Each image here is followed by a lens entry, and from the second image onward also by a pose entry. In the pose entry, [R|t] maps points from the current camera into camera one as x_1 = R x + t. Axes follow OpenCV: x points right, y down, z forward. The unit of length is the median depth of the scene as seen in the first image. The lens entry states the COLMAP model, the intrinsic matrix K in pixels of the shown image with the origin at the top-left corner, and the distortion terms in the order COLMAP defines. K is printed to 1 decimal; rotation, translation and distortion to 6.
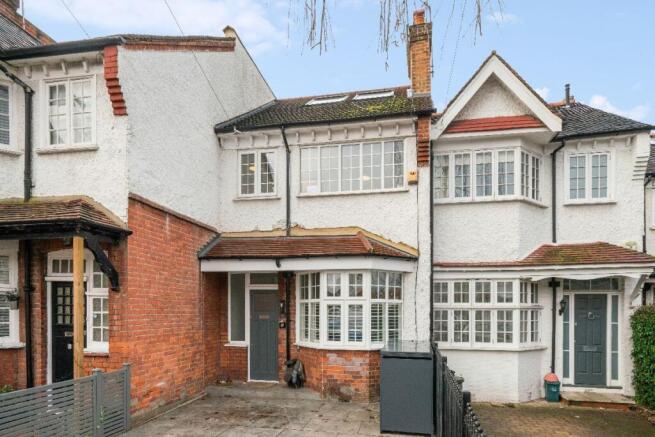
lens RADIAL K [[694.0, 0, 327.6], [0, 694.0, 262.9], [0, 0, 1]] dist [0.053063, -0.000581]
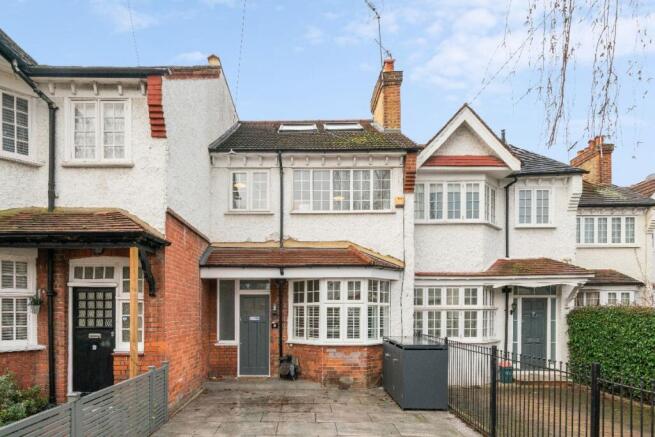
lens RADIAL K [[694.0, 0, 327.6], [0, 694.0, 262.9], [0, 0, 1]] dist [0.053063, -0.000581]
pose [[0.965861, 0.011462, 0.258806, -0.308513], [-0.010369, 0.999931, -0.005589, -0.008321], [-0.258852, 0.002714, 0.965913, -0.132400]]
